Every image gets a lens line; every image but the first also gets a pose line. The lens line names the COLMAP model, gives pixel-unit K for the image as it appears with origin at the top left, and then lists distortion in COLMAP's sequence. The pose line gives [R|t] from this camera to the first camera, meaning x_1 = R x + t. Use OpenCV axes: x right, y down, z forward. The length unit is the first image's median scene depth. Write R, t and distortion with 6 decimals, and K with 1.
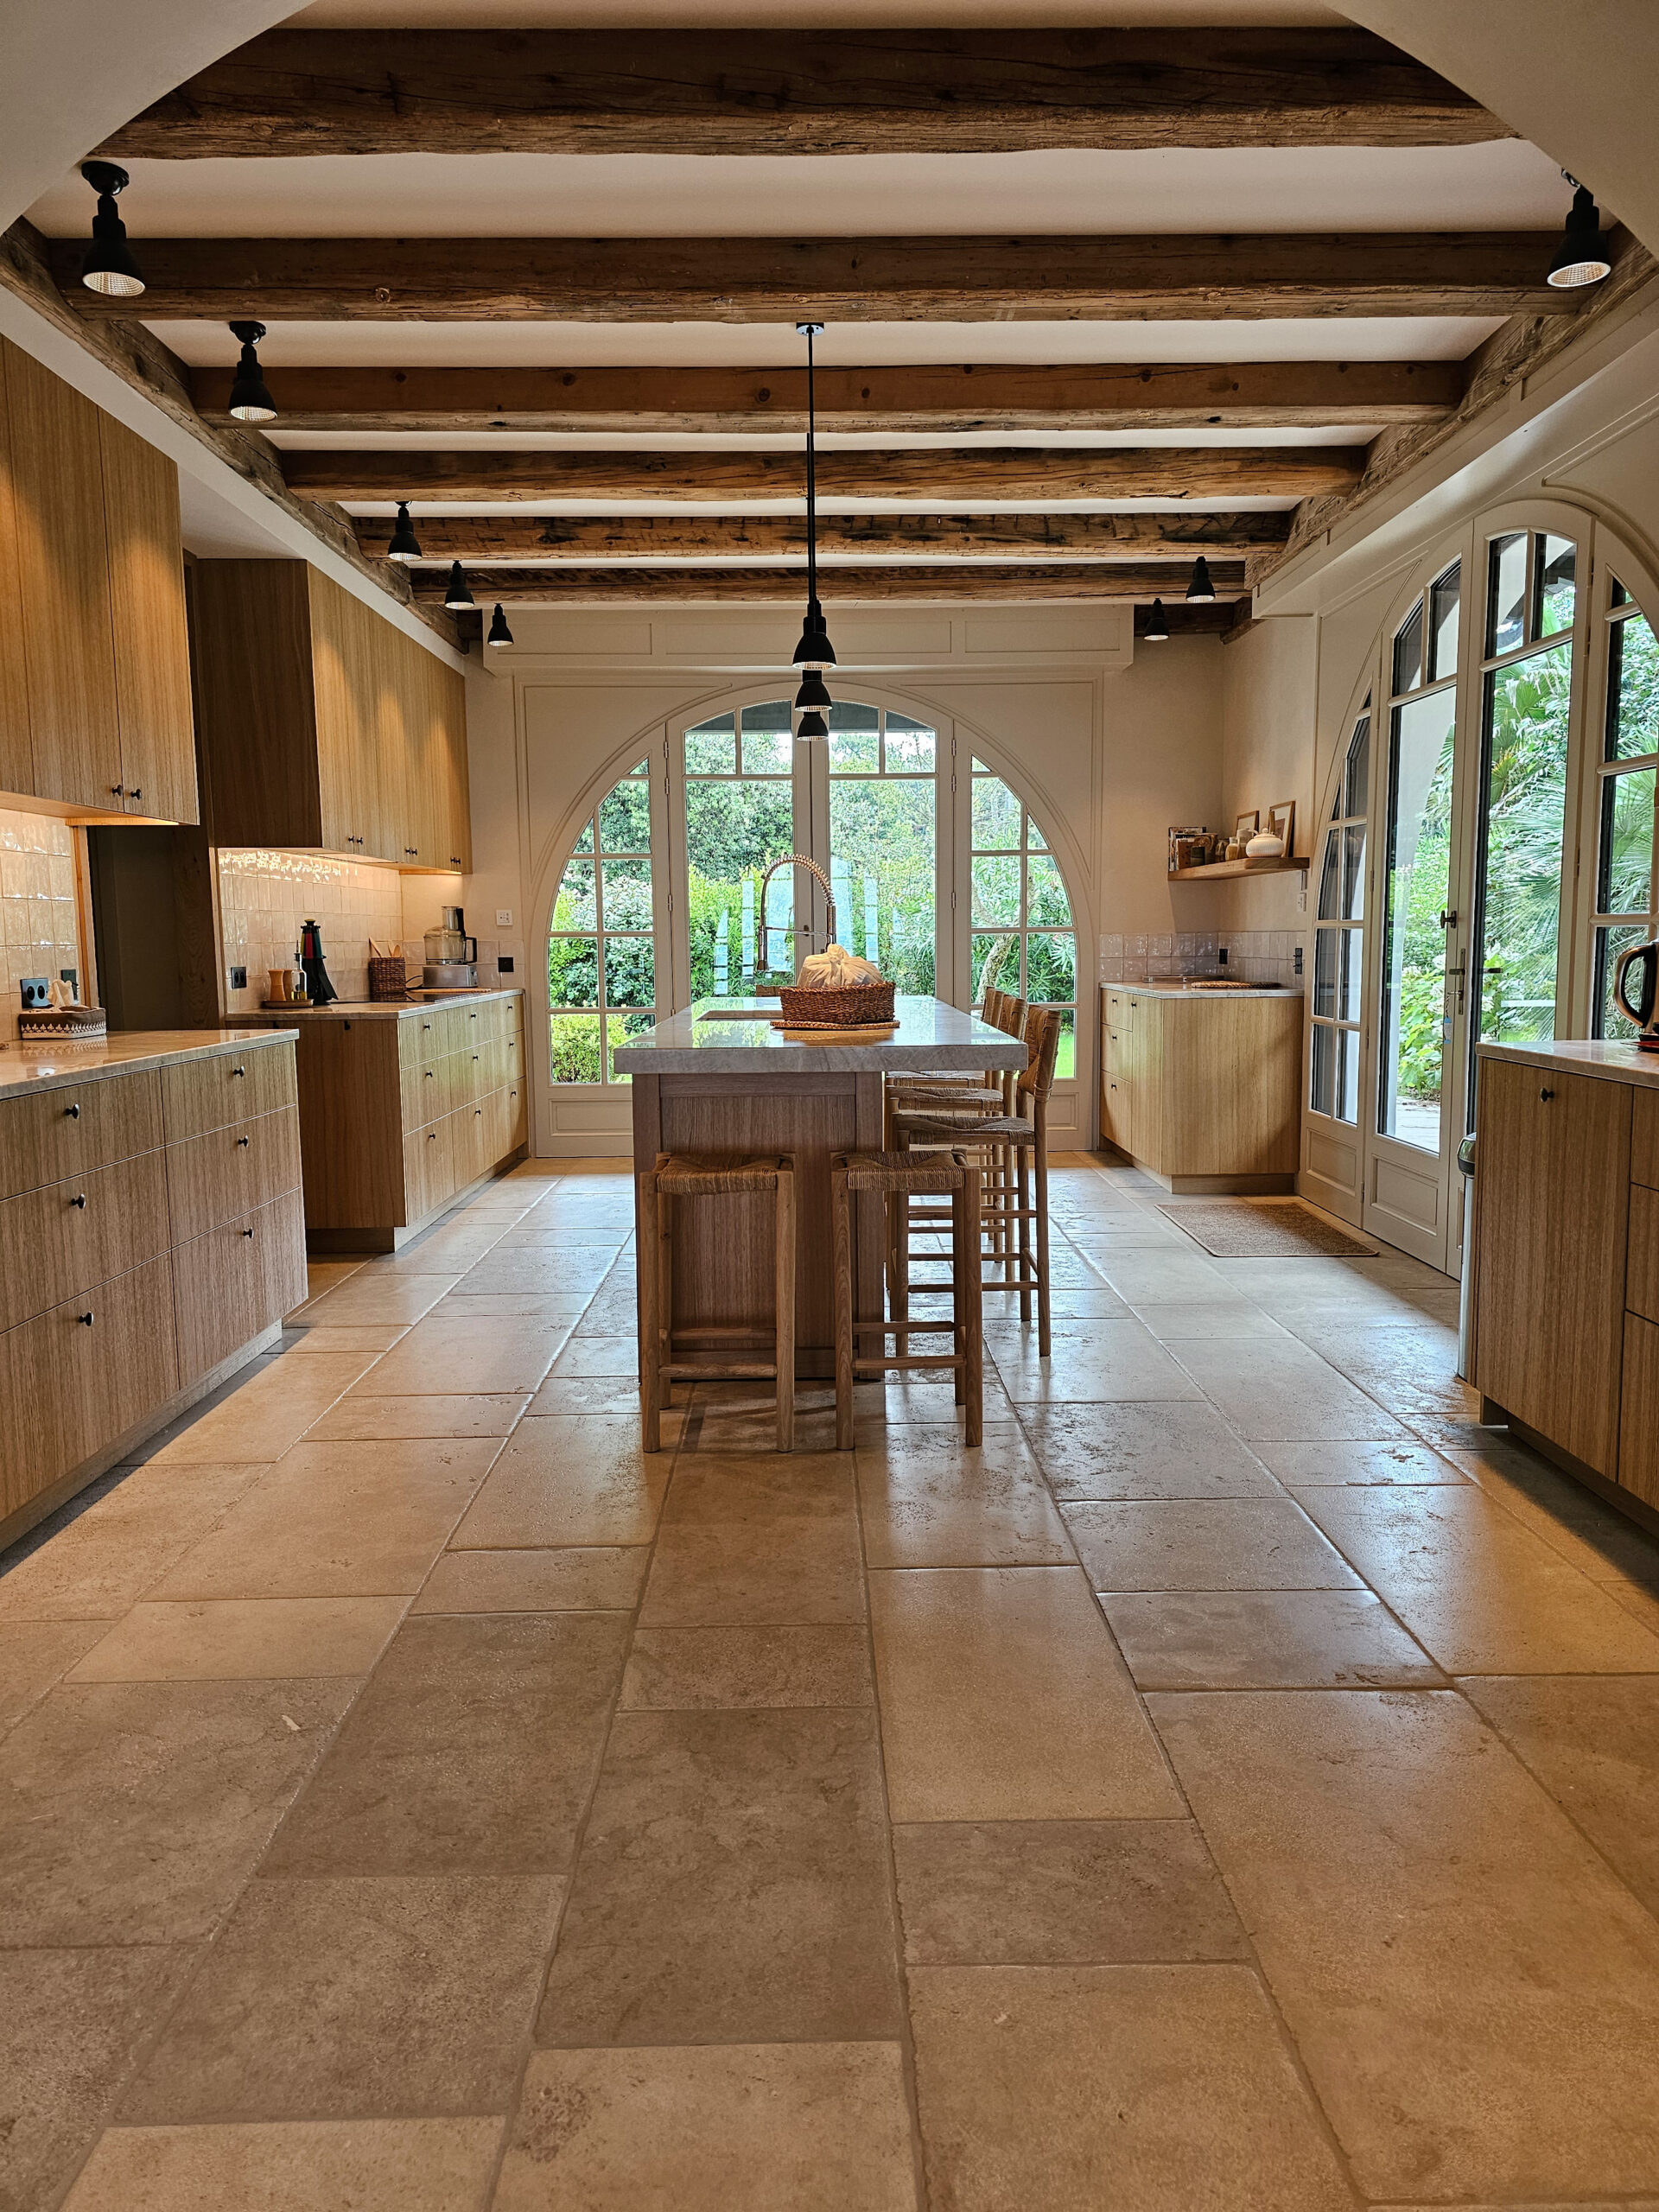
lens RADIAL K [[1485.7, 0, 829.5], [0, 1485.7, 1106.0], [0, 0, 1]] dist [0.079902, -0.065595]
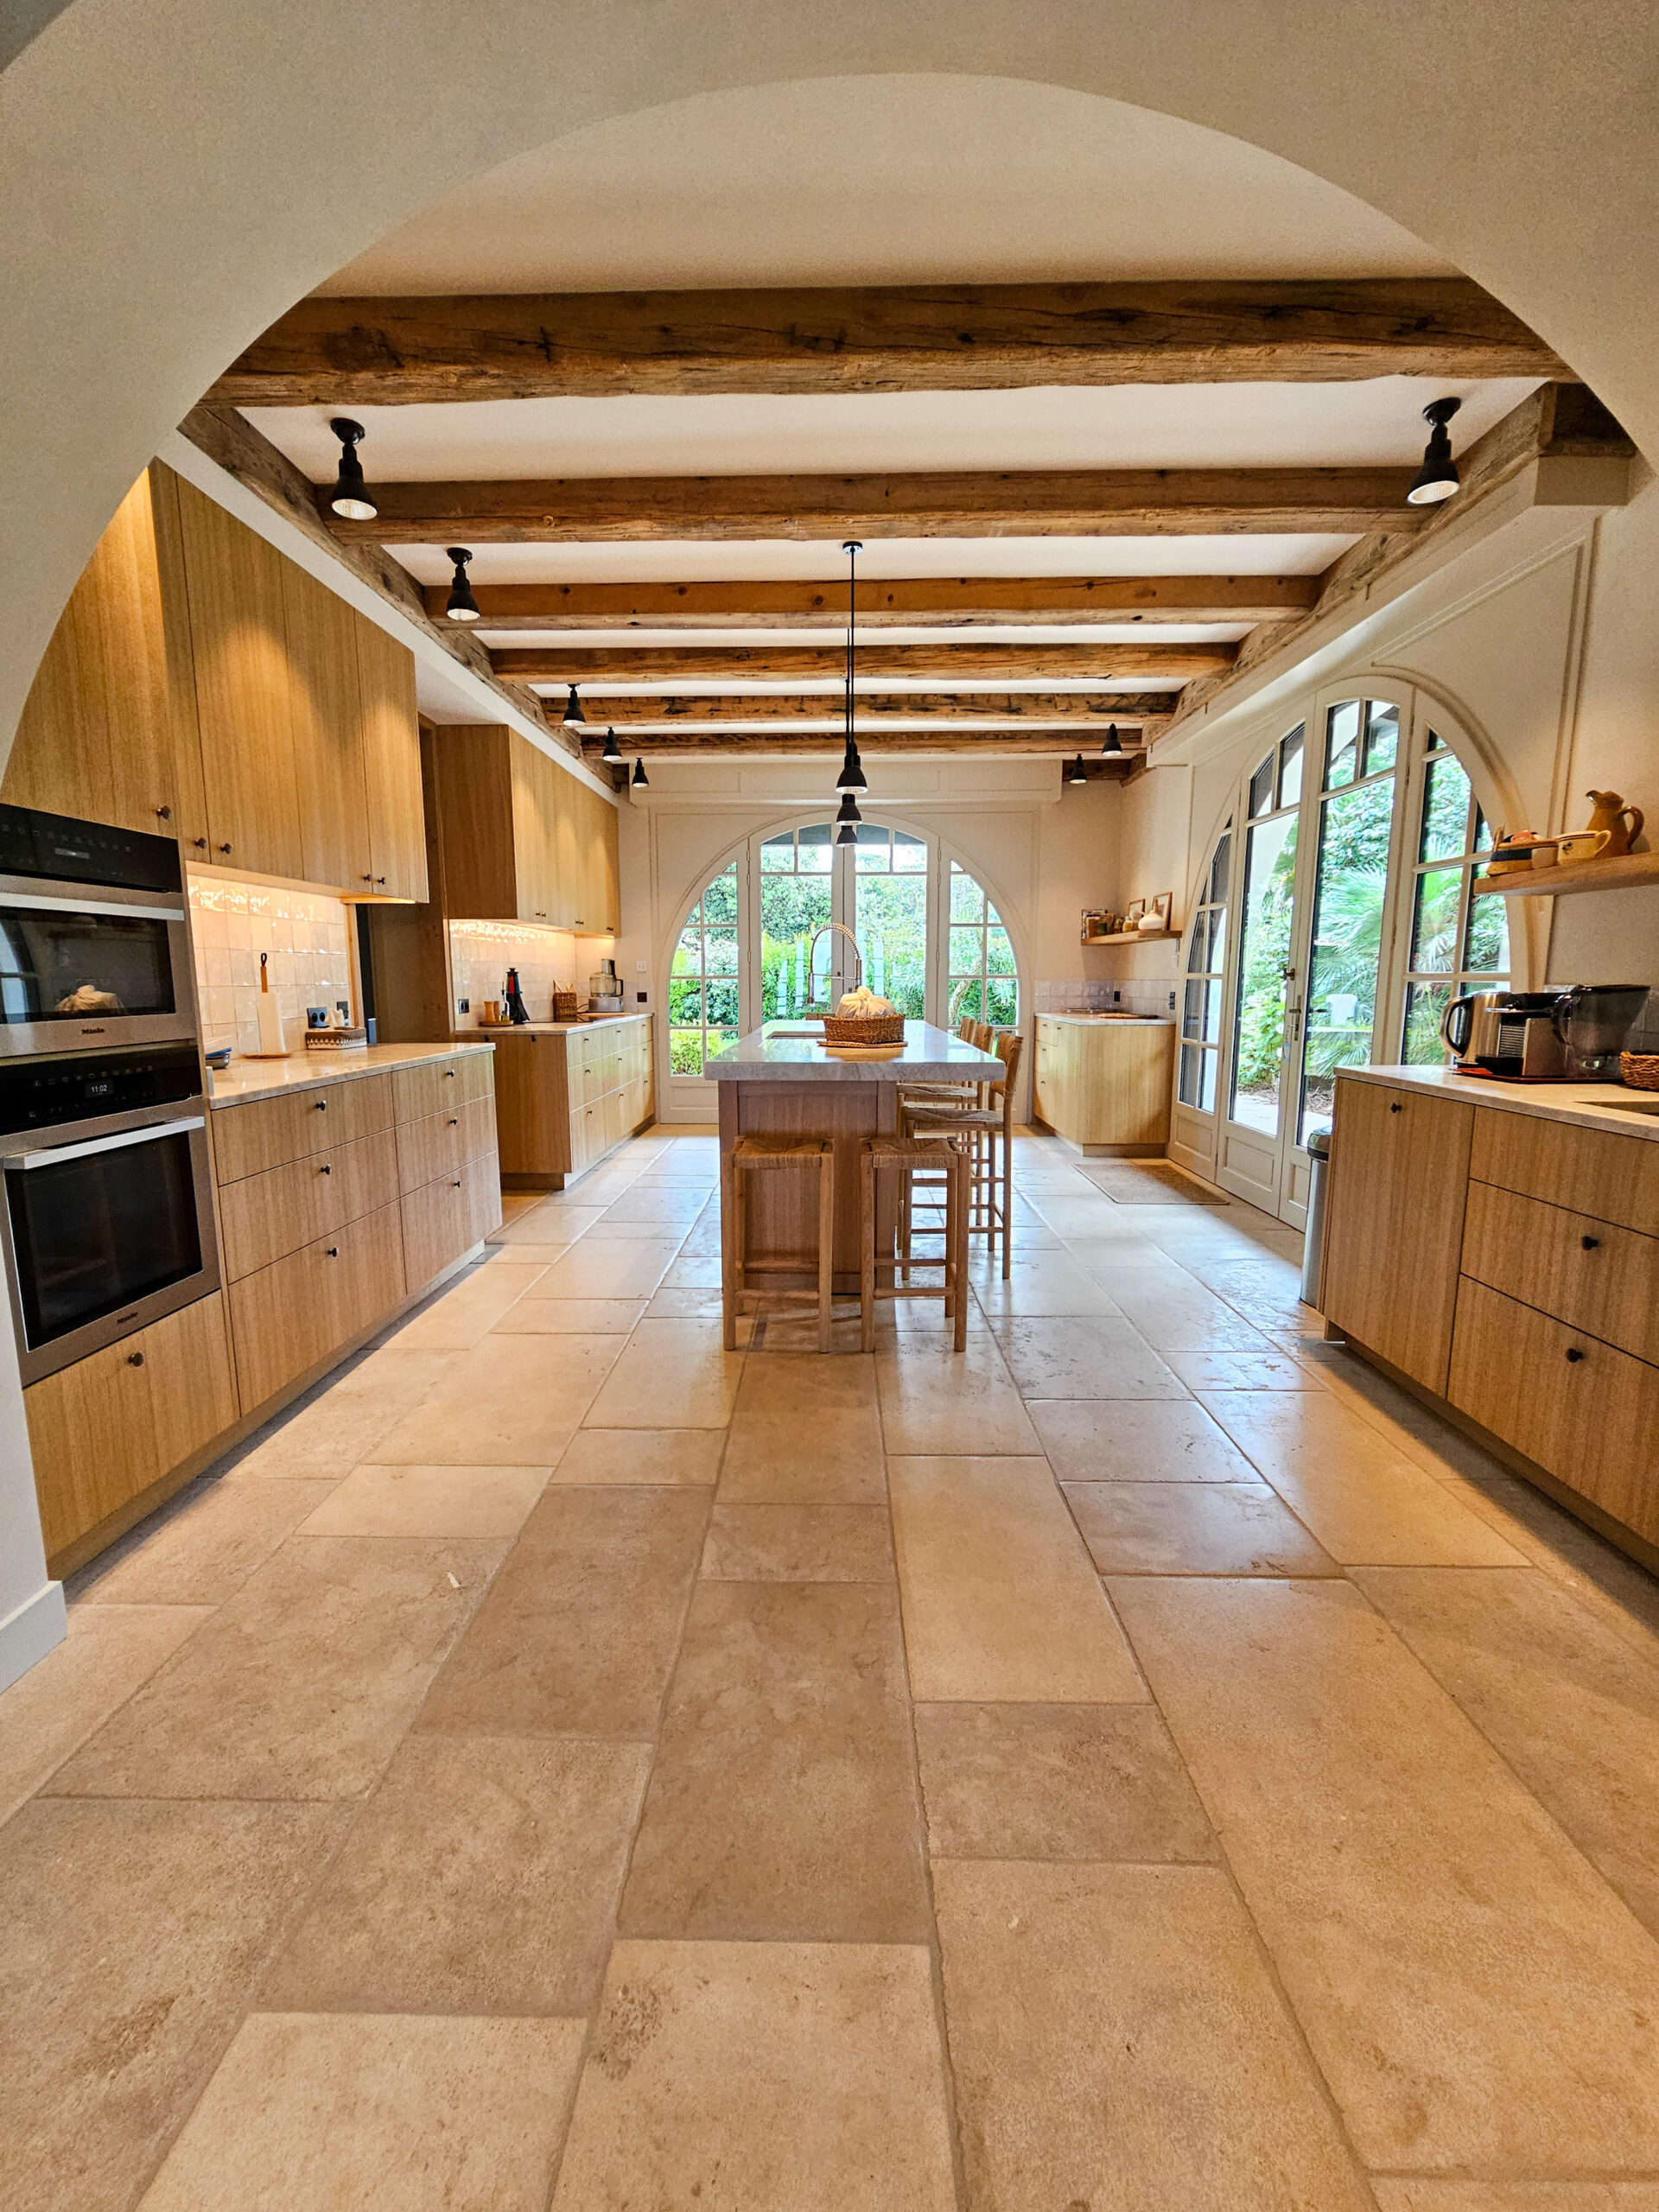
lens RADIAL K [[891.2, 0, 810.5], [0, 891.2, 1107.7], [0, 0, 1]] dist [0.000206, -0.000138]
pose [[0.999126, 0.014311, -0.039274, -0.013641], [-0.013068, 0.999411, 0.031731, -0.024420], [0.039705, -0.031190, 0.998725, 0.175257]]
